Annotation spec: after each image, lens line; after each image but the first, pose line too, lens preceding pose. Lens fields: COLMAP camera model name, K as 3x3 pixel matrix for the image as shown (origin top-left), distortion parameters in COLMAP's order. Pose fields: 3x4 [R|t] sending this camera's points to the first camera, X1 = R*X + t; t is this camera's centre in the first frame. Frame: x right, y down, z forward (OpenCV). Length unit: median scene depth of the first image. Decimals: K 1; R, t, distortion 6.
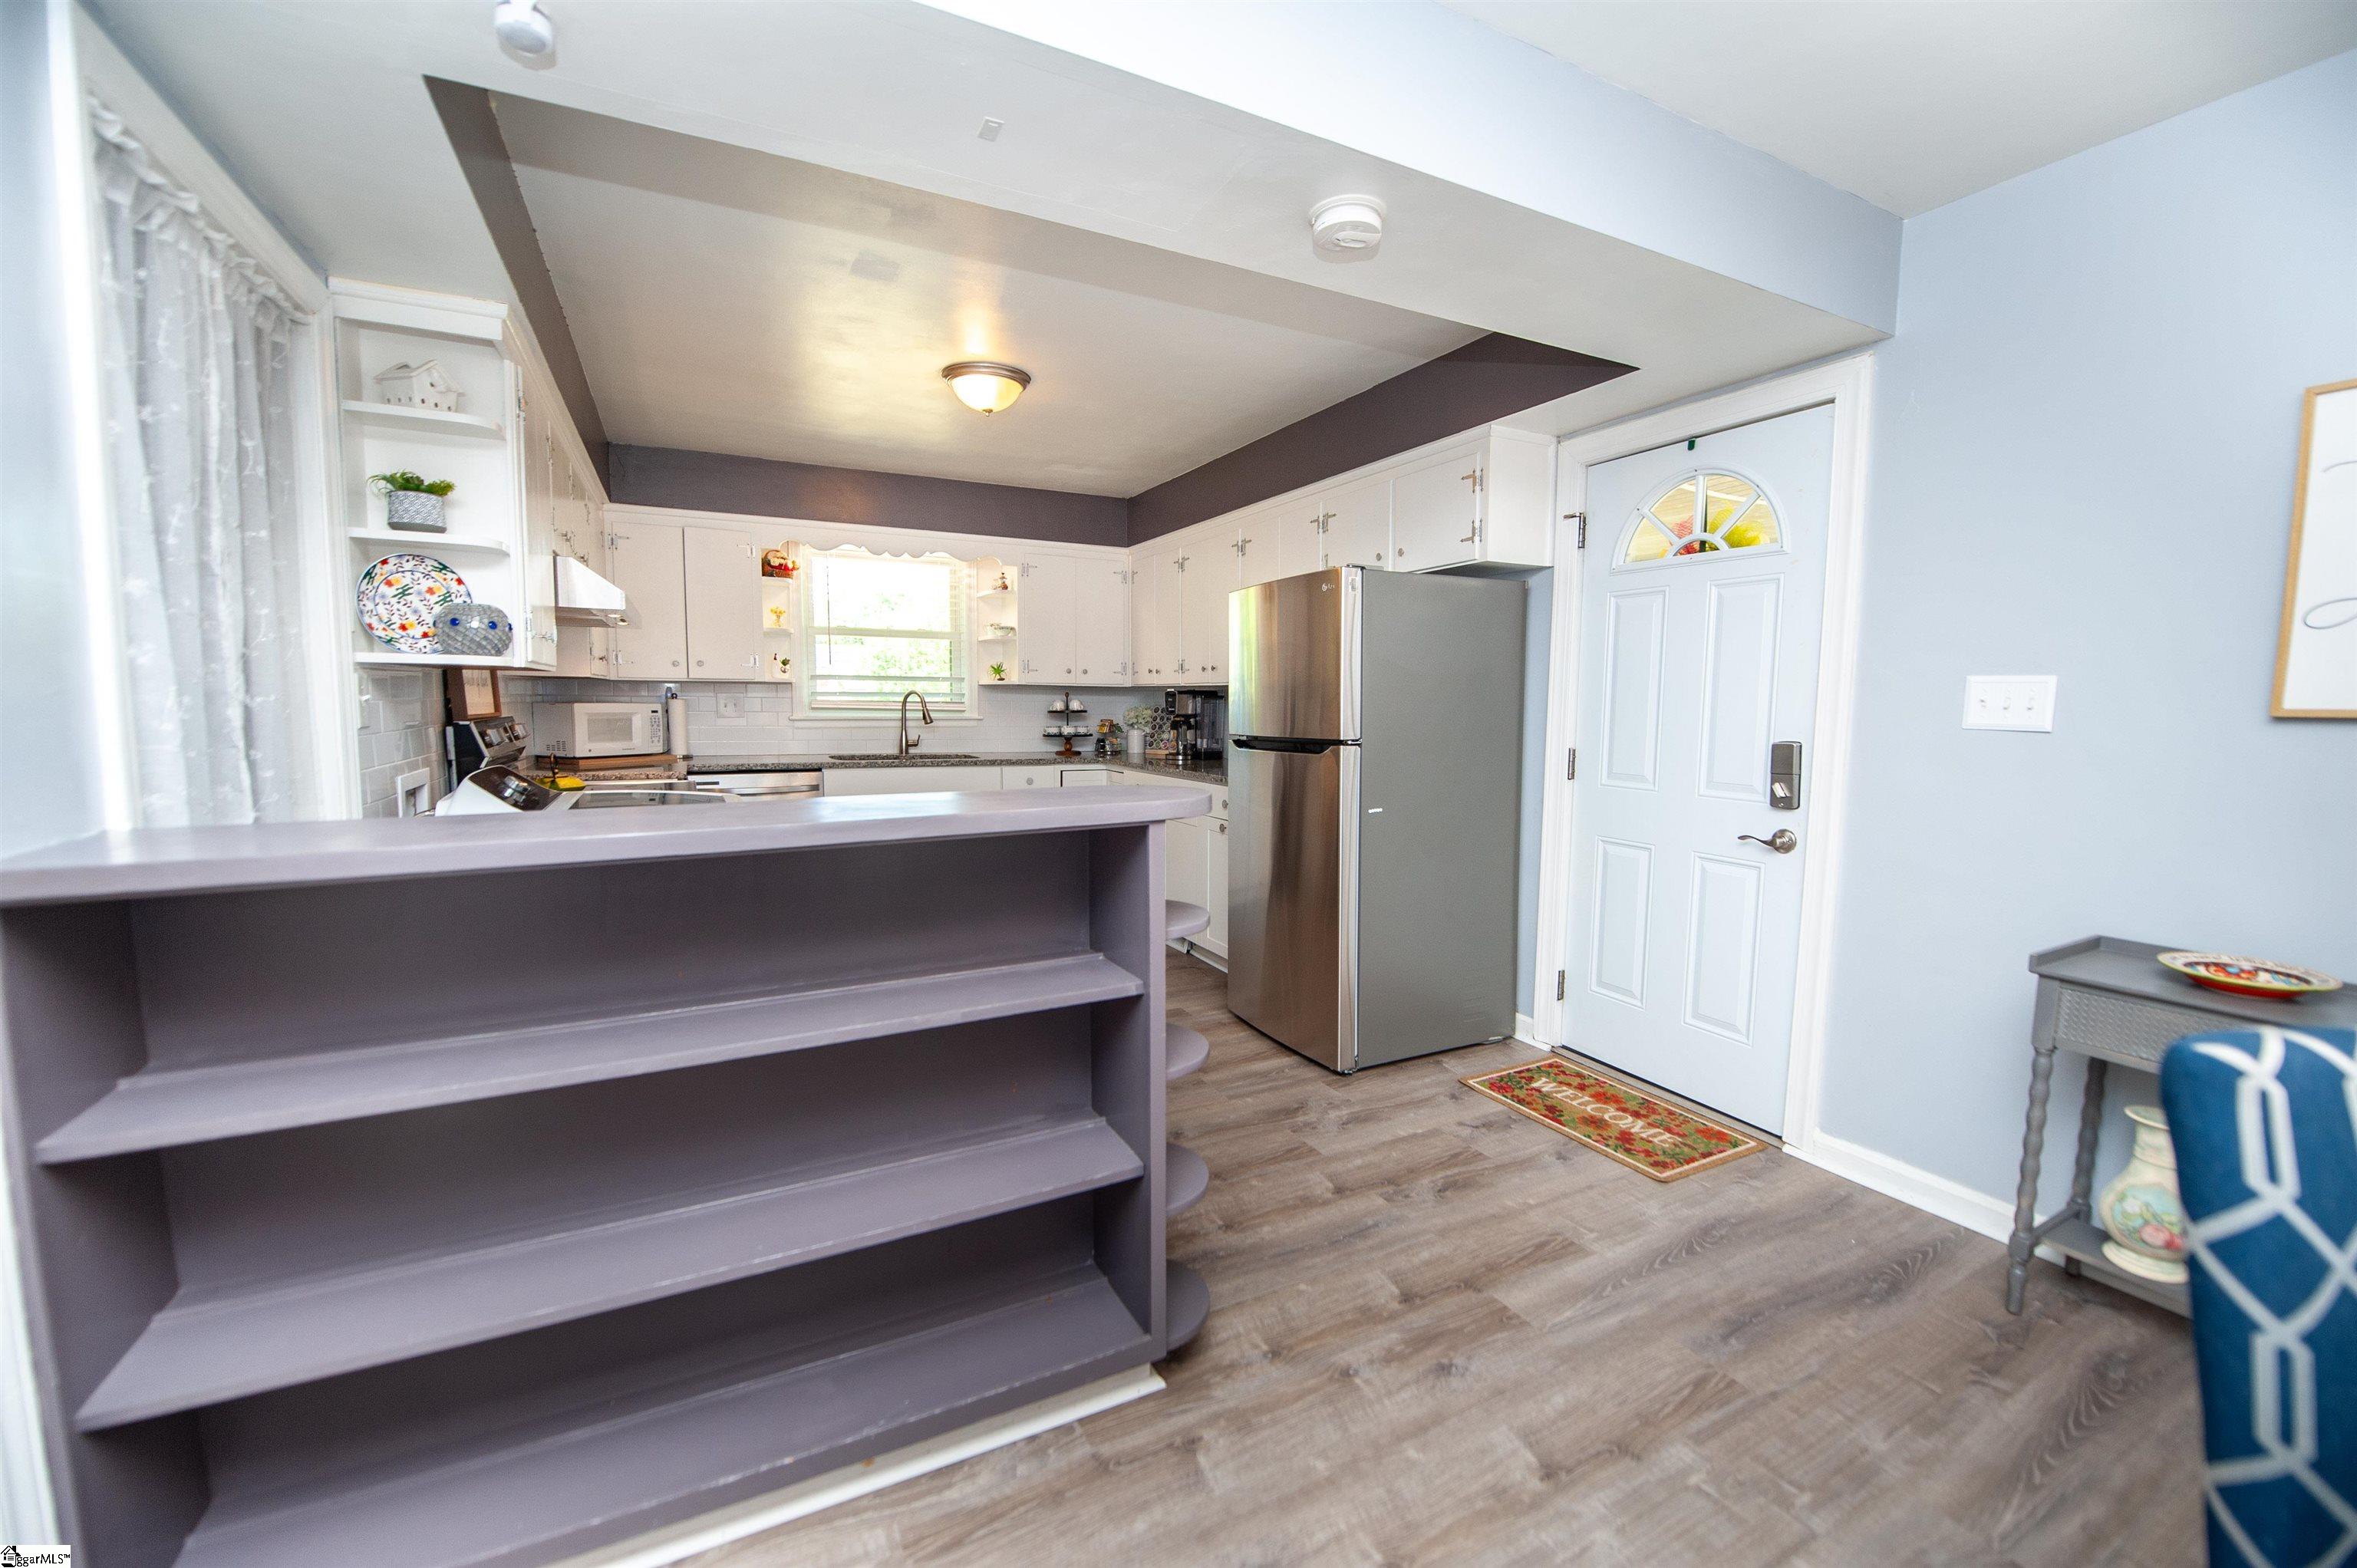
lens RADIAL K [[950.0, 0, 1200.9], [0, 950.0, 790.9], [0, 0, 1]] dist [-0.037035, -0.000111]
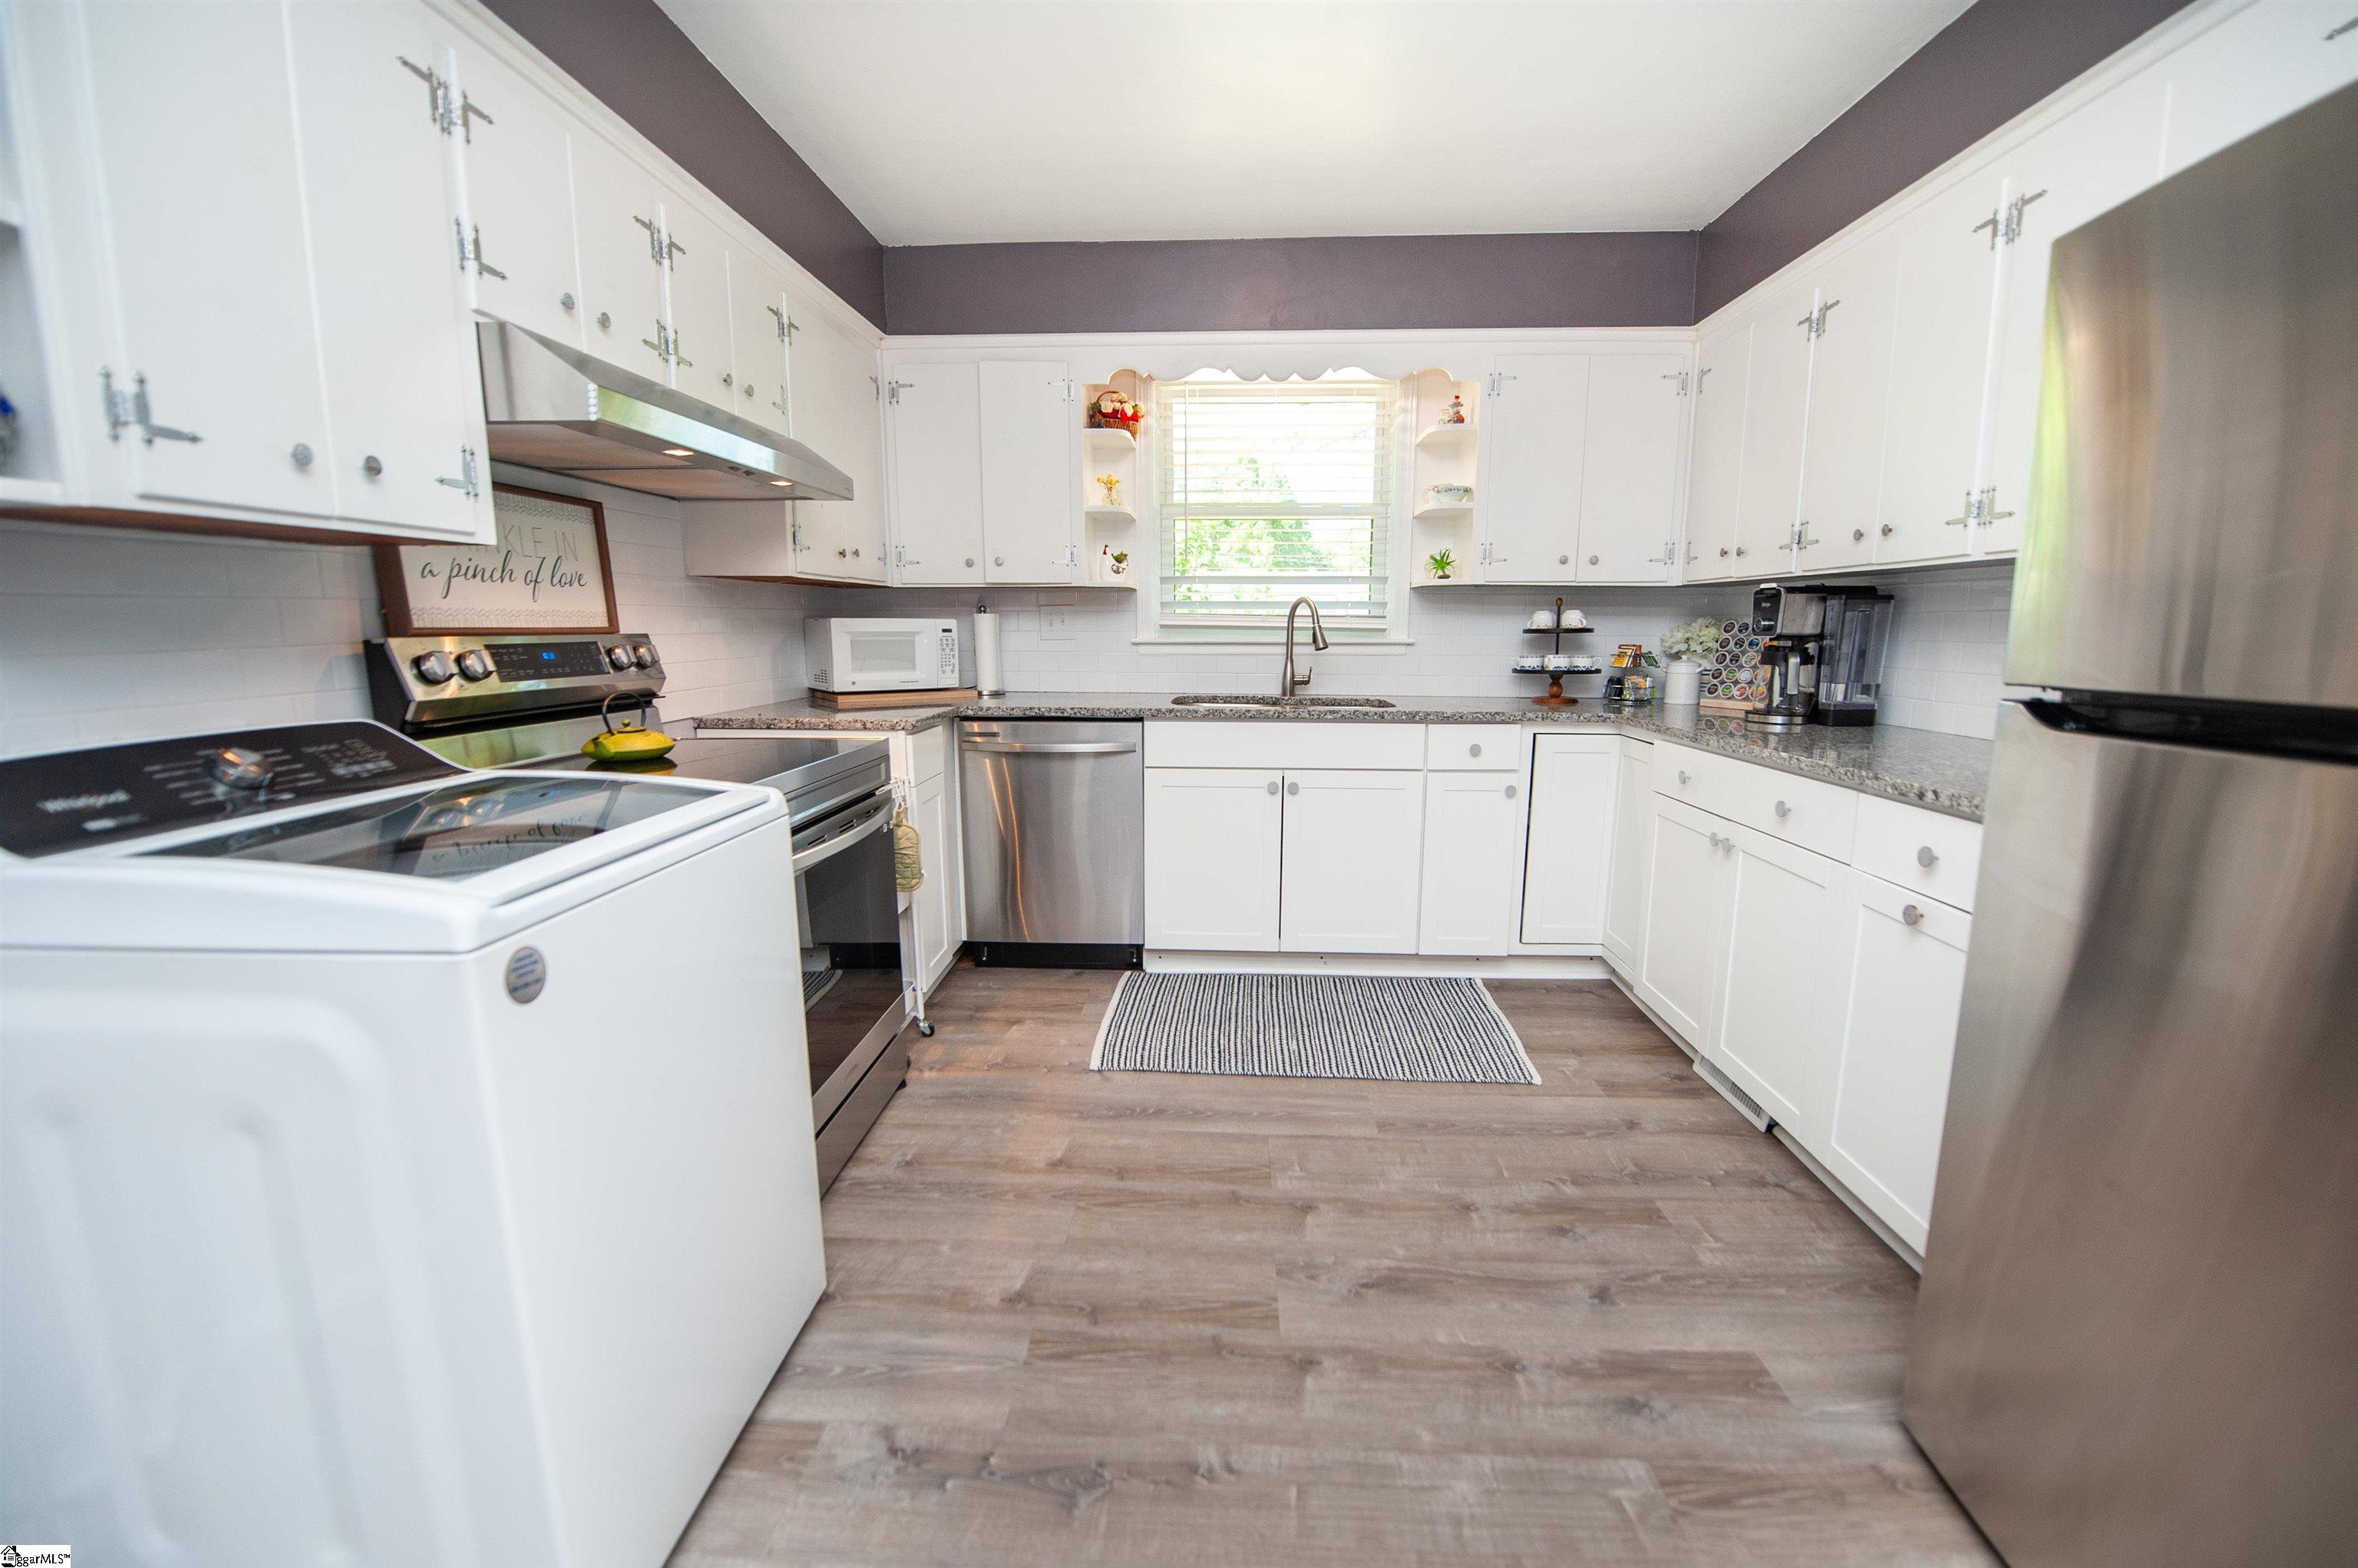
lens RADIAL K [[958.4, 0, 1183.9], [0, 958.4, 785.3], [0, 0, 1]] dist [-0.013785, -0.003948]
pose [[0.857795, 0.075622, -0.508399, -0.032473], [-0.041285, 0.996059, 0.078501, -0.026611], [0.512331, -0.046349, 0.857536, 0.391159]]
